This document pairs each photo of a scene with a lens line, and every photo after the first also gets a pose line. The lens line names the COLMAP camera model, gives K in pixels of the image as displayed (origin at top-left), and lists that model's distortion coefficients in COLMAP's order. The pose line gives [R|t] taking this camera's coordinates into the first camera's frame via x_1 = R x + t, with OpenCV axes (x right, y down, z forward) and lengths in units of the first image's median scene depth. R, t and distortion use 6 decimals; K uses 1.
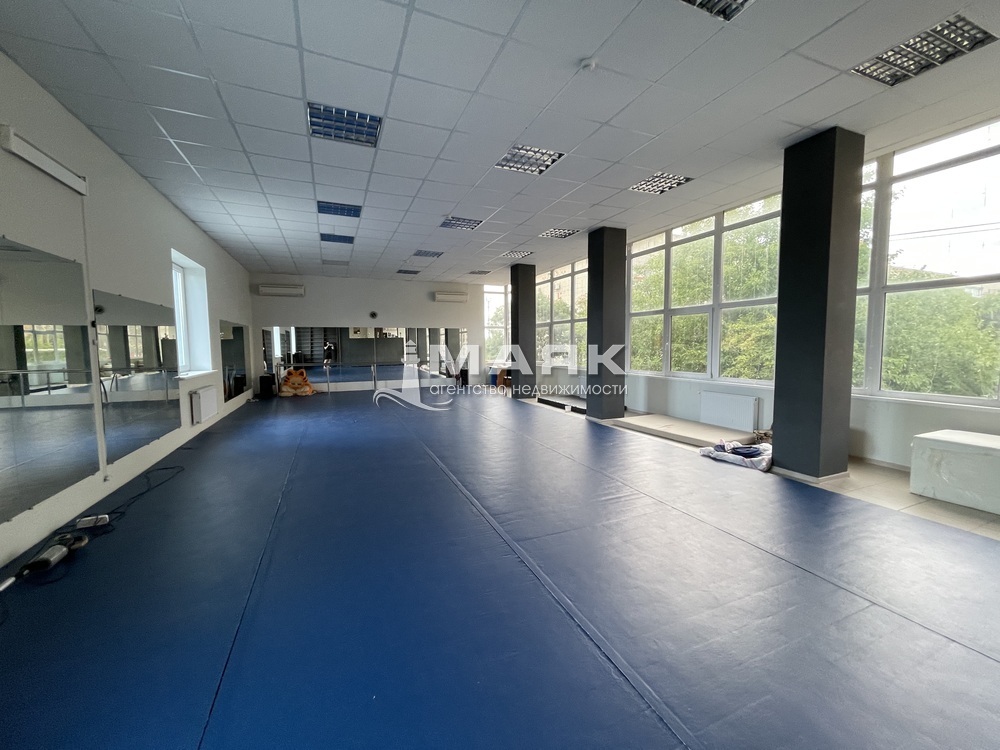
lens RADIAL K [[404.8, 0, 505.1], [0, 404.8, 374.3], [0, 0, 1]] dist [-0.000390, -0.000868]
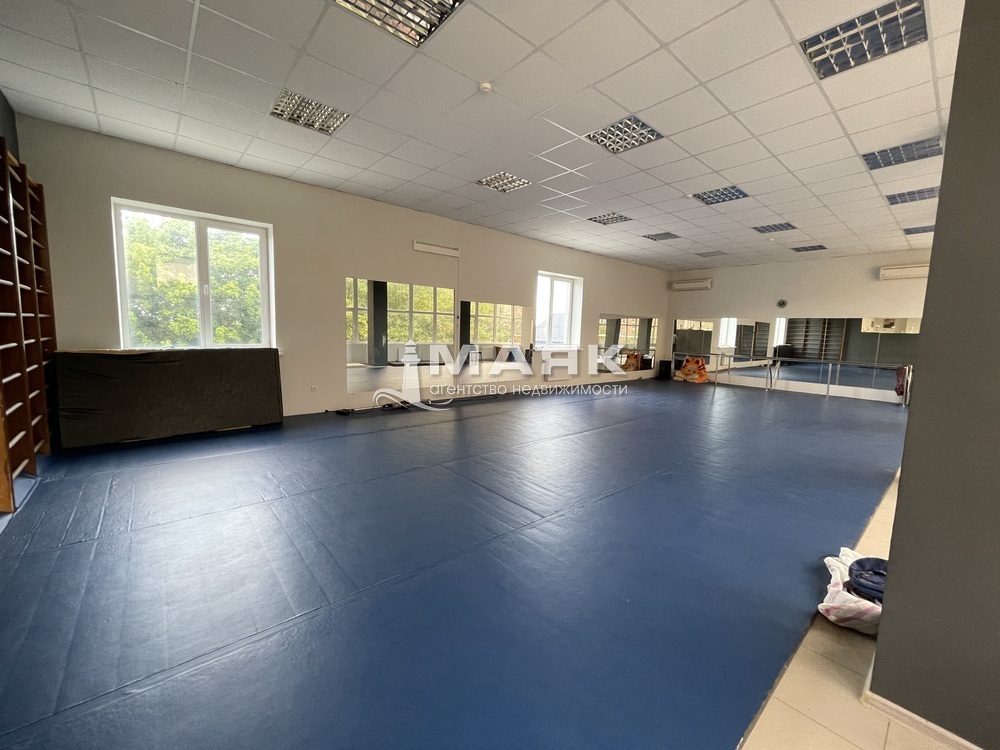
lens RADIAL K [[402.2, 0, 506.6], [0, 402.2, 373.3], [0, 0, 1]] dist [-0.002351, 0.000207]
pose [[0.311628, 0.119596, -0.942648, 0.526890], [-0.101917, 0.990532, 0.091979, -0.028664], [0.944723, 0.067409, 0.320866, 0.286443]]
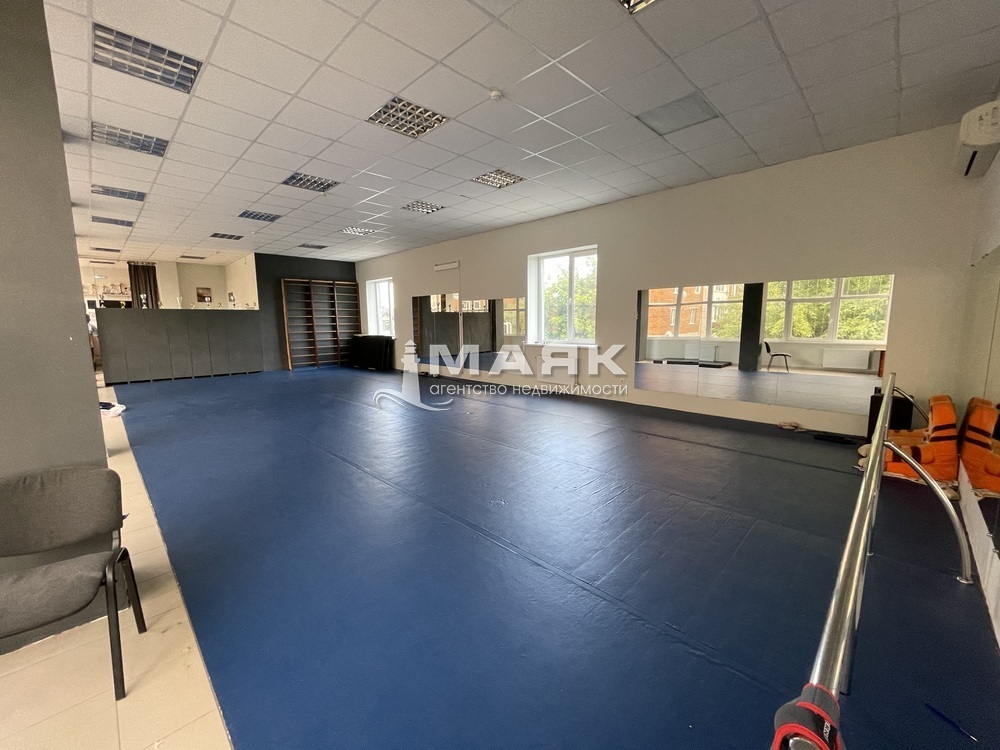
lens RADIAL K [[402.2, 0, 506.6], [0, 402.2, 373.3], [0, 0, 1]] dist [-0.002351, 0.000207]
pose [[-0.923502, 0.065451, -0.377967, -0.125775], [-0.012320, 0.979767, 0.199764, -0.137107], [0.383395, 0.189139, -0.904011, 1.750095]]
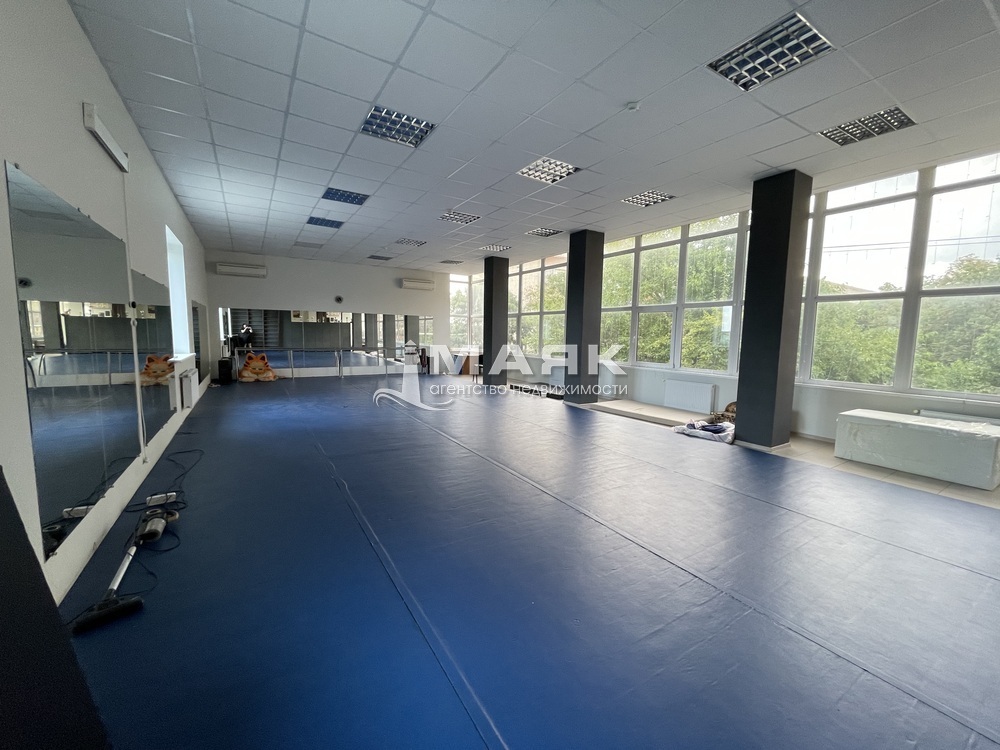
lens RADIAL K [[404.8, 0, 505.1], [0, 404.8, 374.3], [0, 0, 1]] dist [-0.000390, -0.000868]
pose [[0.987170, 0.010054, 0.159357, -0.135627], [-0.014553, 0.999527, 0.027093, 0.002767], [-0.159009, -0.029064, 0.986849, -0.059389]]
